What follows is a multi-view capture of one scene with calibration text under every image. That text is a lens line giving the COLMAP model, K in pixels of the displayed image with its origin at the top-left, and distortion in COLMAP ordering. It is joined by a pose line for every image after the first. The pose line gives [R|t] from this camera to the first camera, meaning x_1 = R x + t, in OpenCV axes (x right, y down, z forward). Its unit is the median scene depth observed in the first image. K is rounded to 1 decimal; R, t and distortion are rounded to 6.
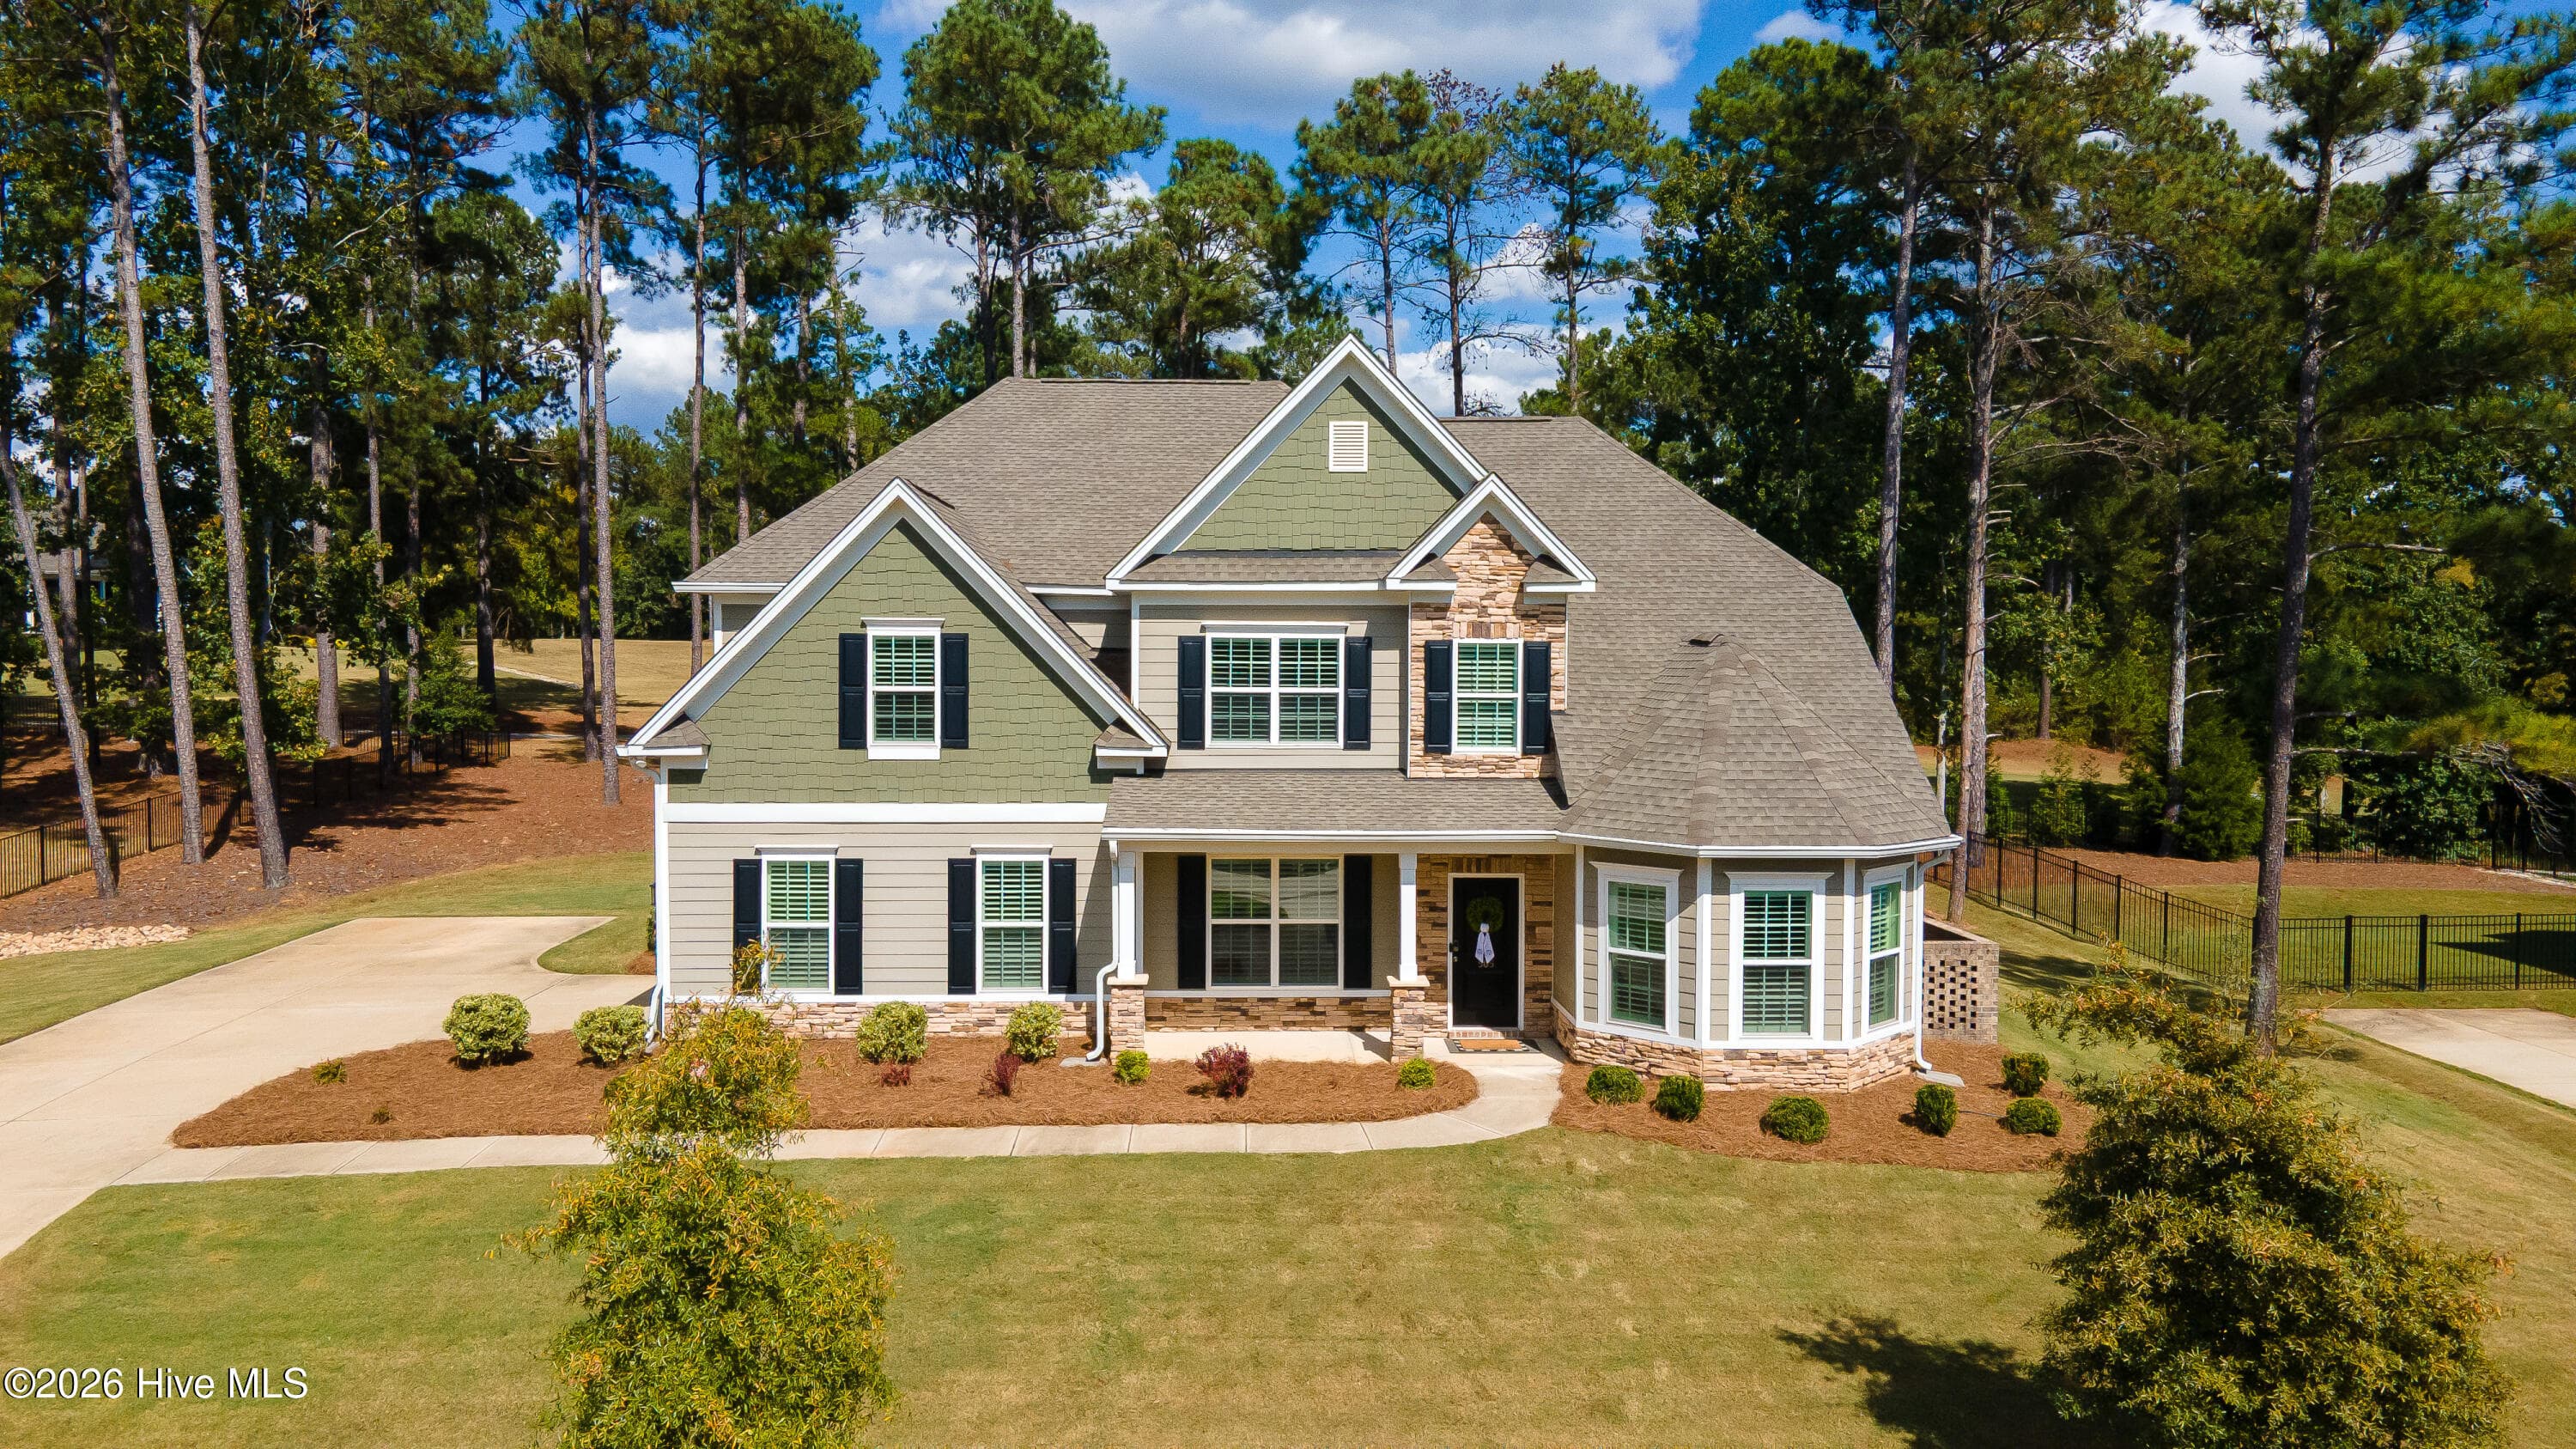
lens RADIAL K [[1879.3, 0, 1285.7], [0, 1879.3, 732.0], [0, 0, 1]] dist [0.029358, 0.005067]
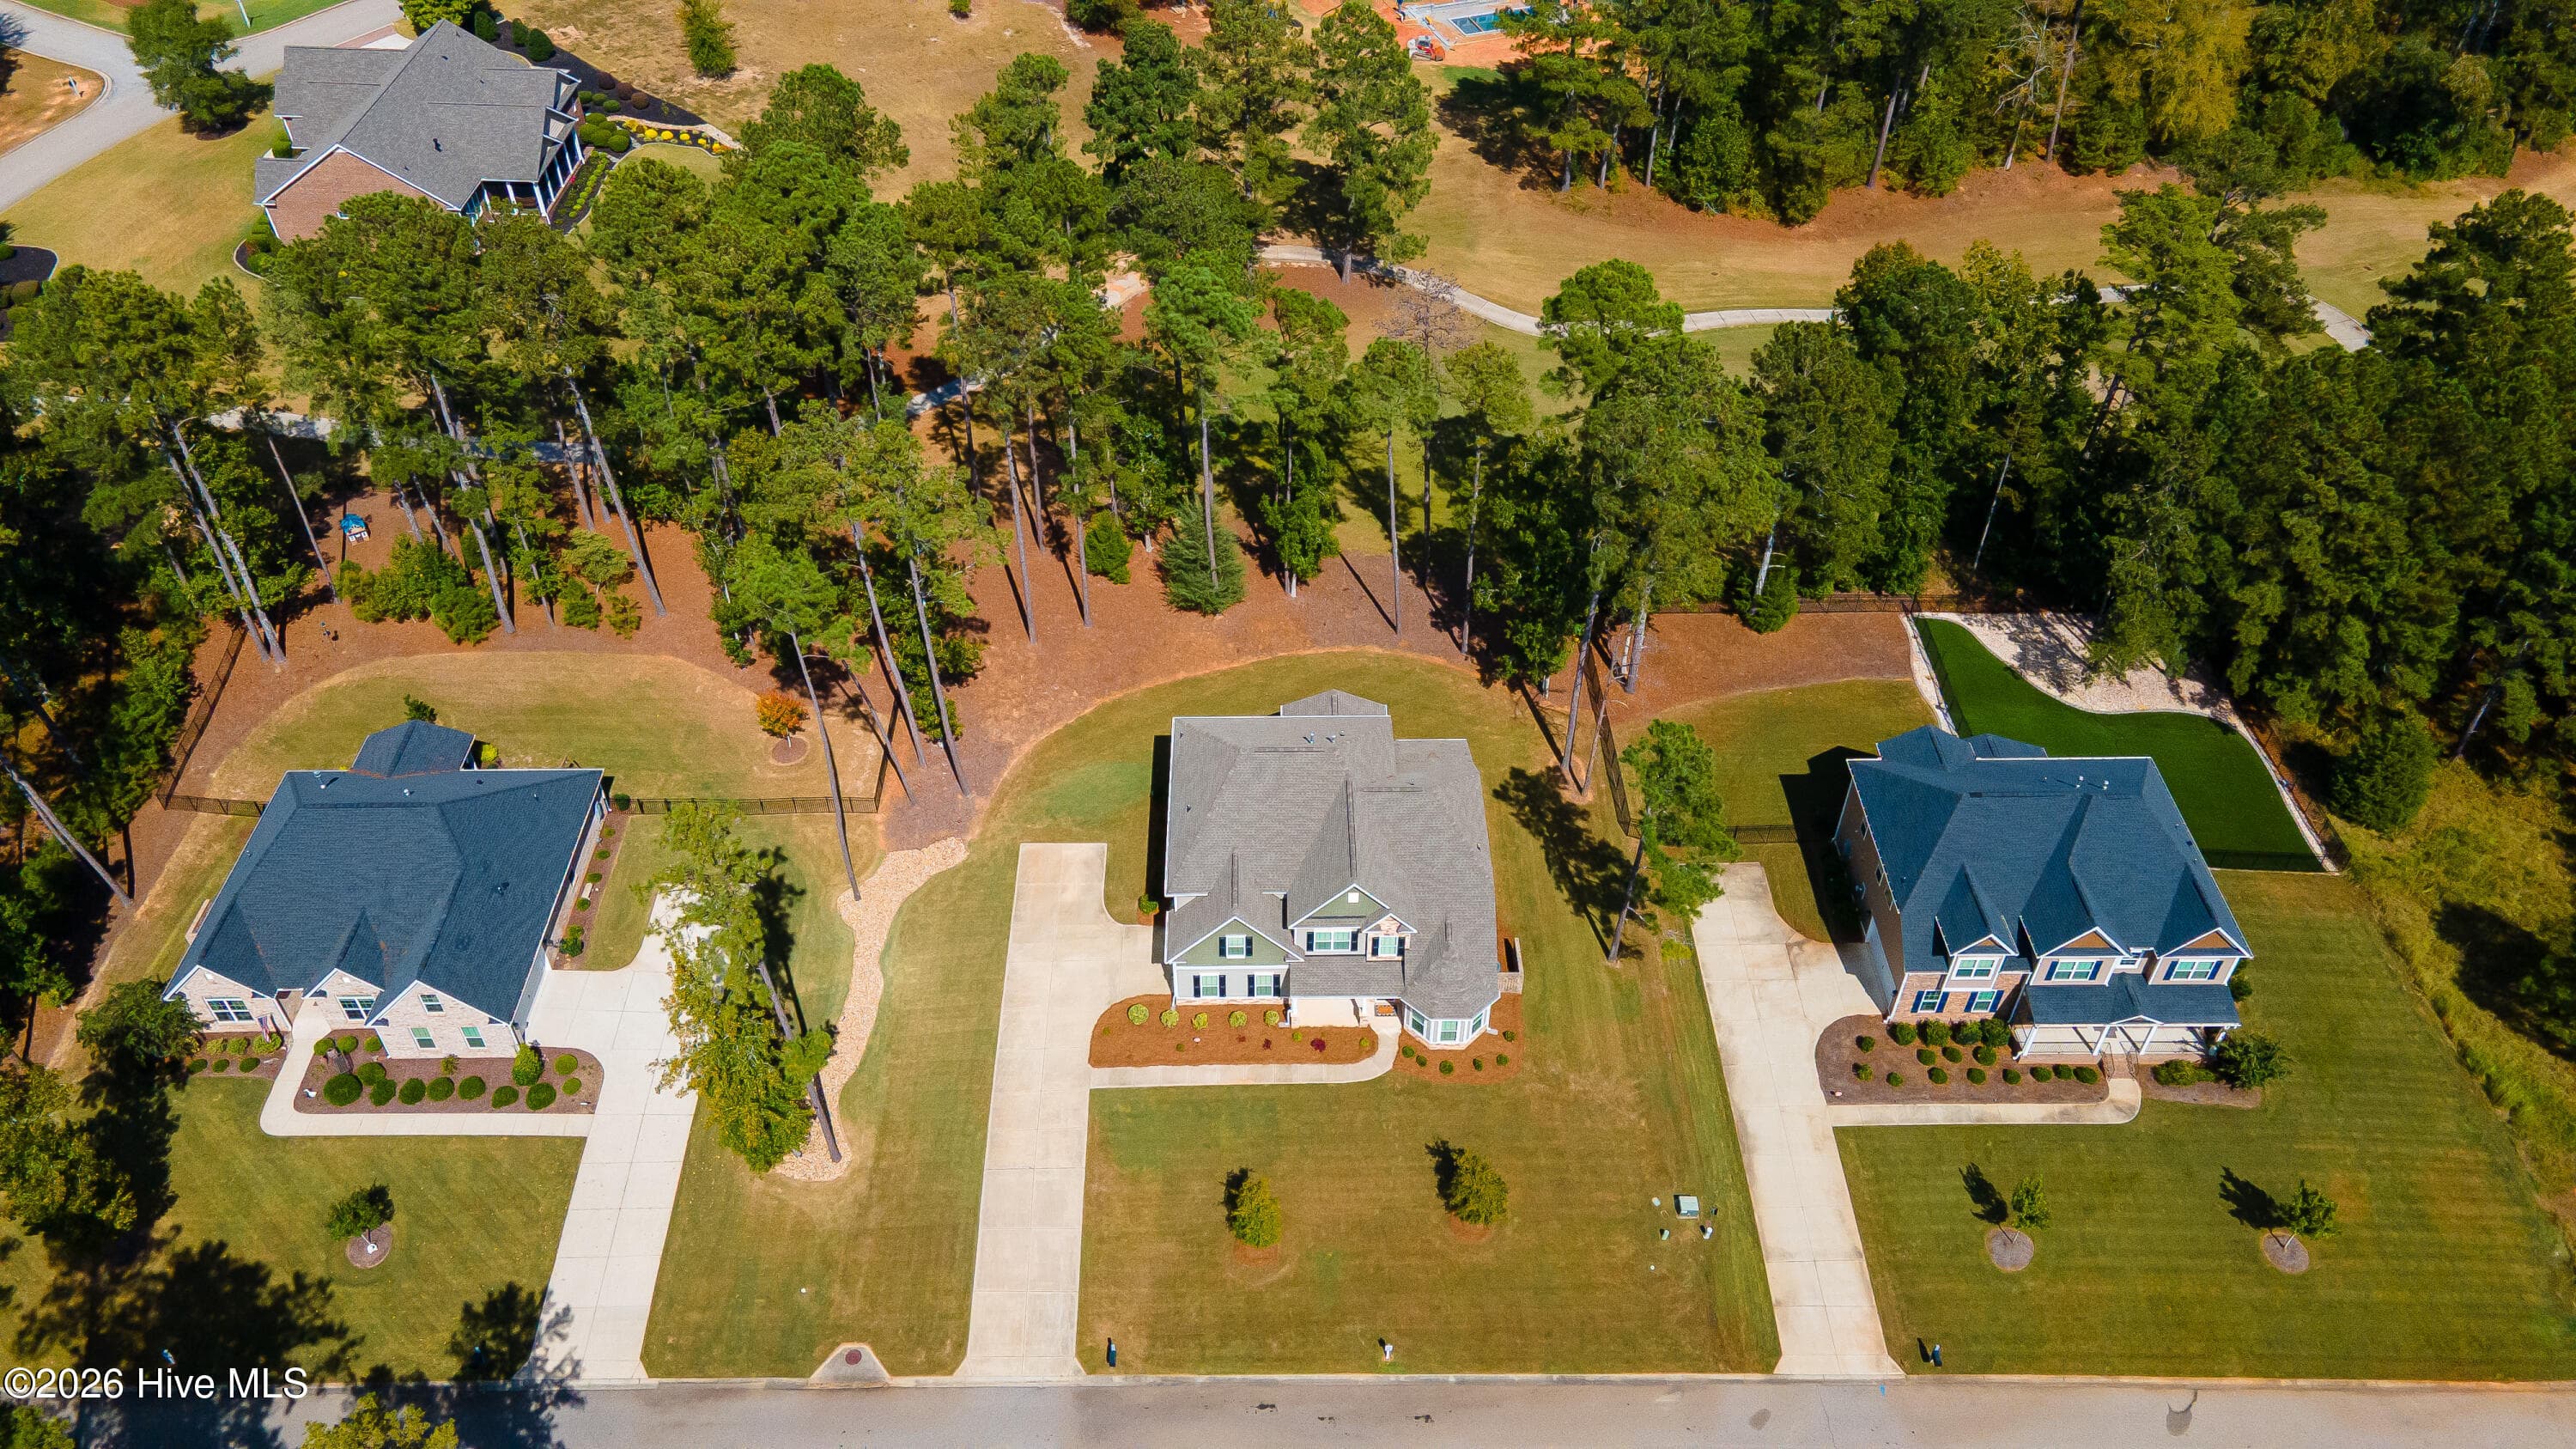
lens RADIAL K [[1879.3, 0, 1285.7], [0, 1879.3, 732.0], [0, 0, 1]] dist [0.029358, 0.005067]
pose [[0.999829, 0.014860, -0.010980, -0.065187], [-0.004078, 0.757072, 0.653319, -2.834690], [0.018021, -0.653163, 0.757003, -1.600718]]
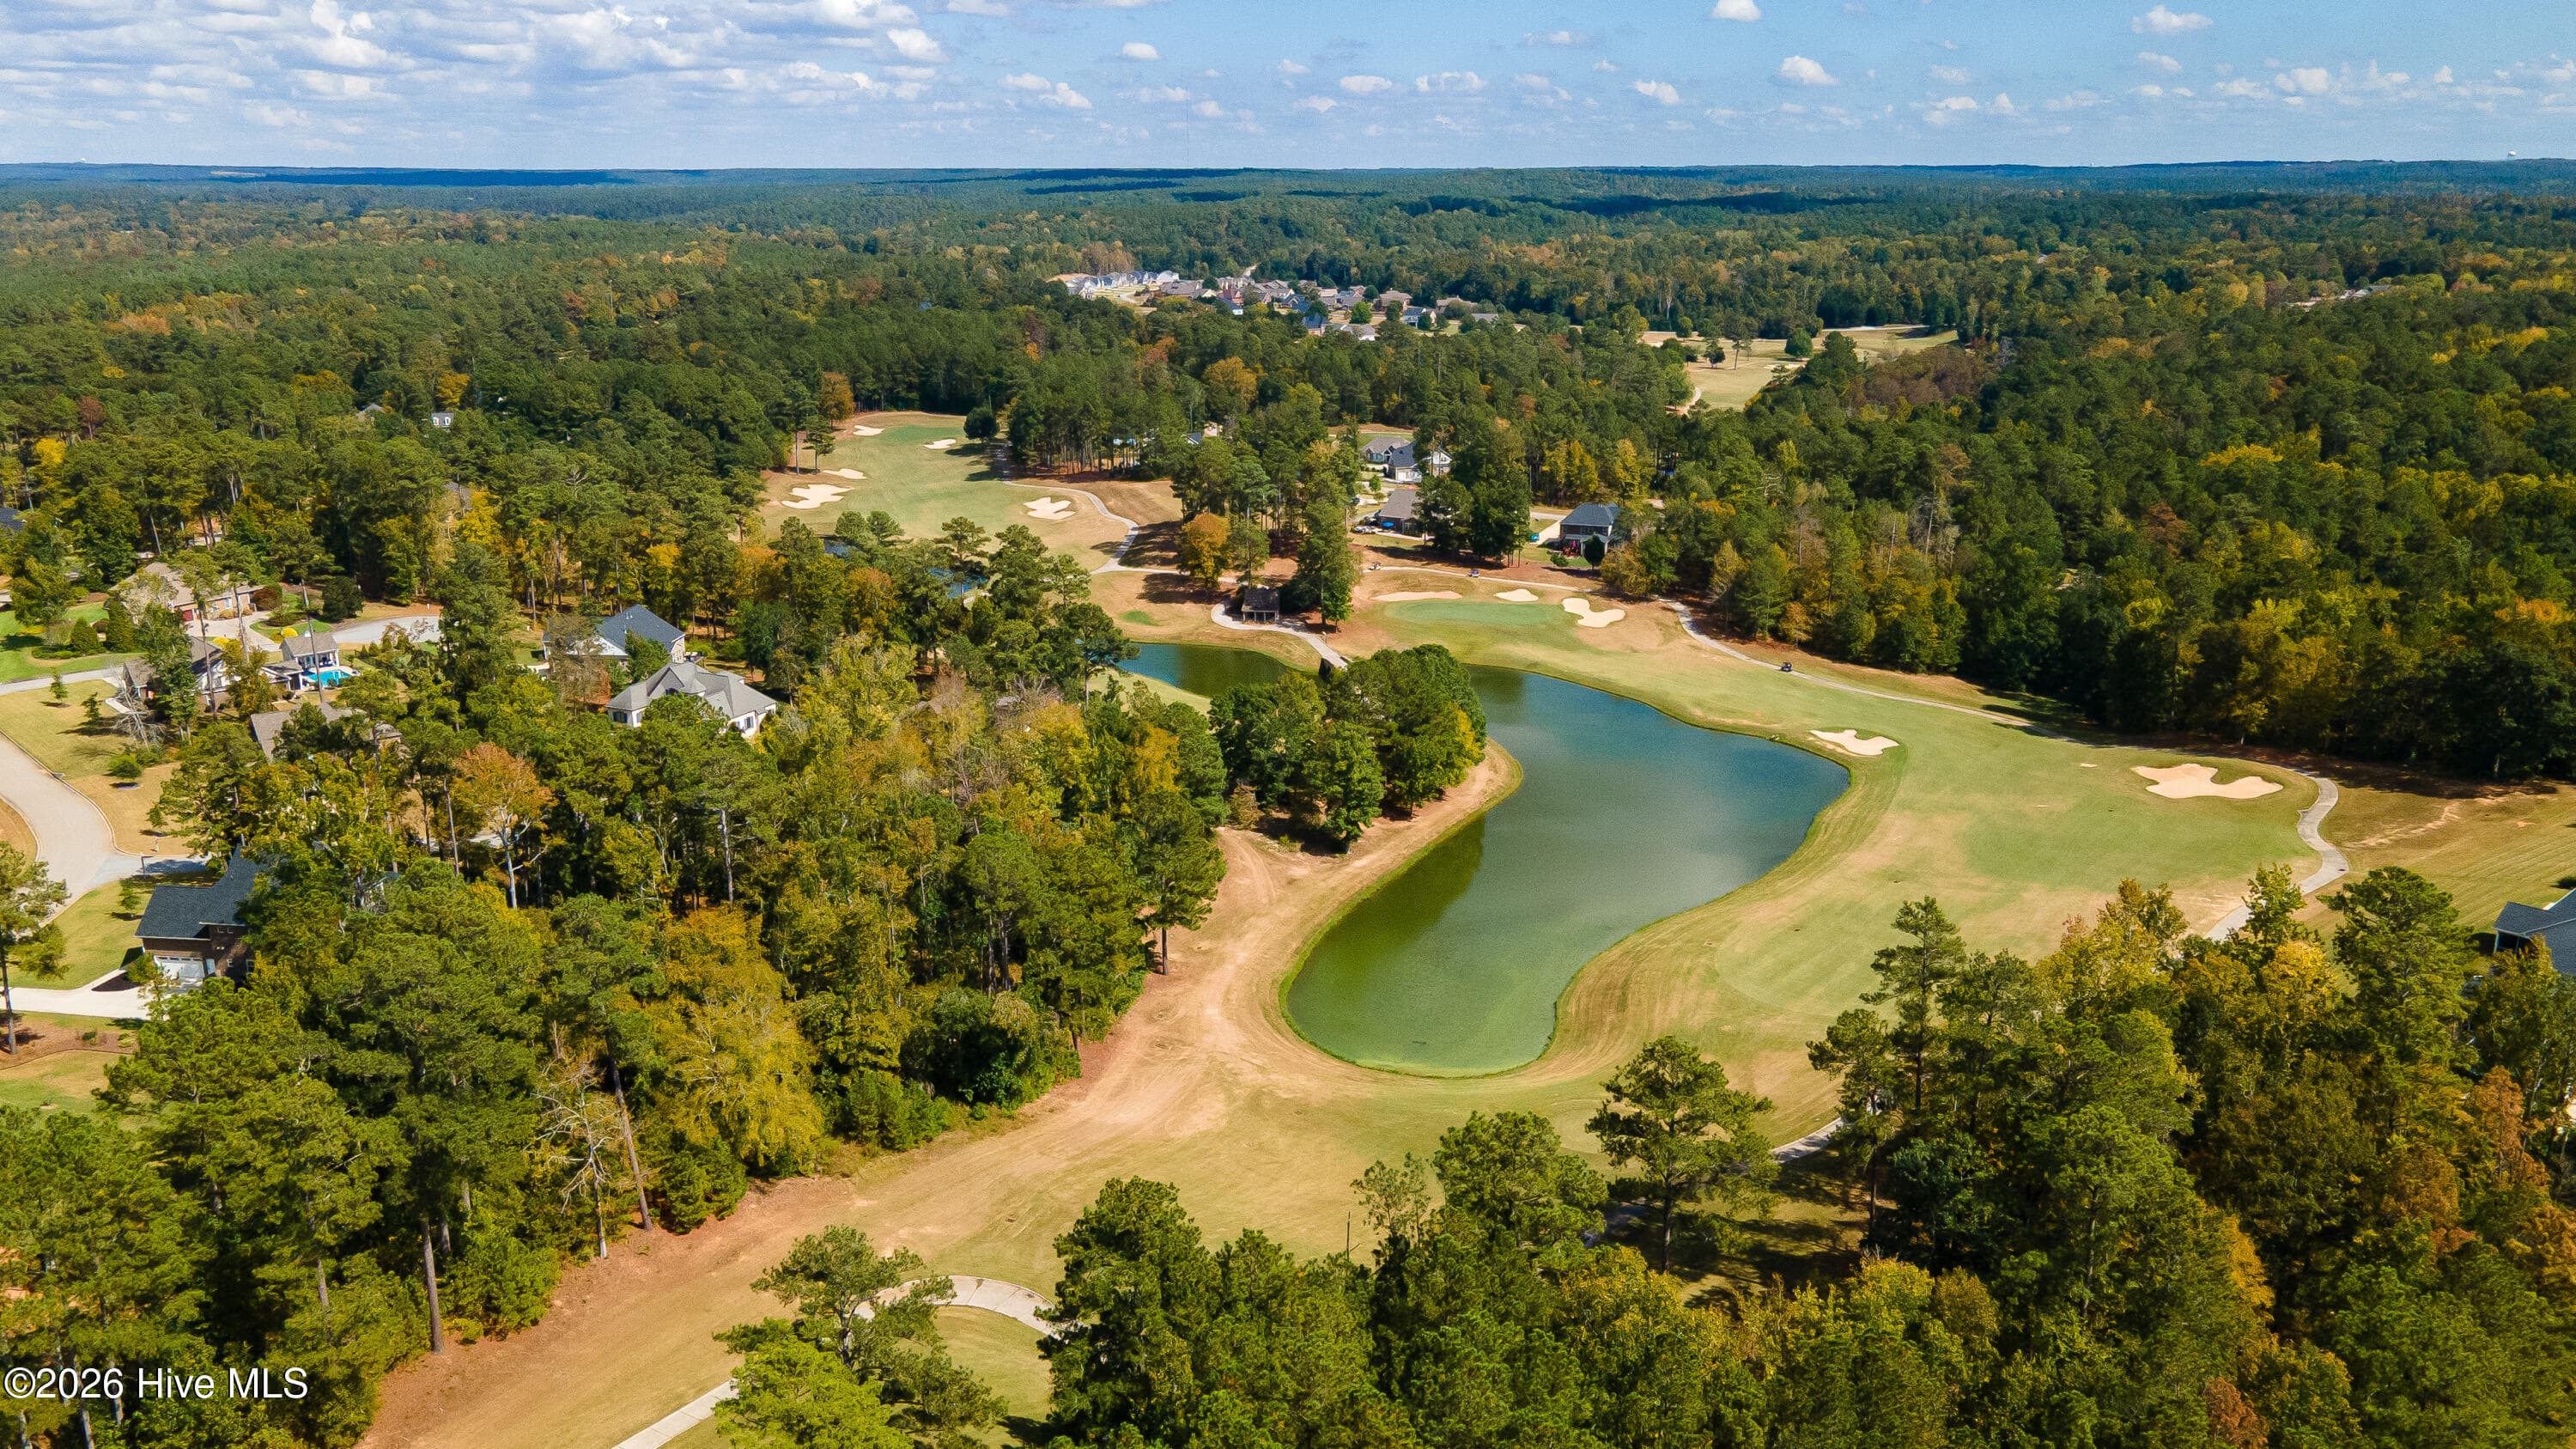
lens RADIAL K [[1946.8, 0, 1288.0], [0, 1946.8, 724.5], [0, 0, 1]] dist [-0.004305, 0.100089]
pose [[0.756909, -0.184640, 0.626895, 0.612250], [0.033664, 0.969000, 0.244755, -2.854526], [-0.652653, -0.164154, 0.739661, -0.476799]]
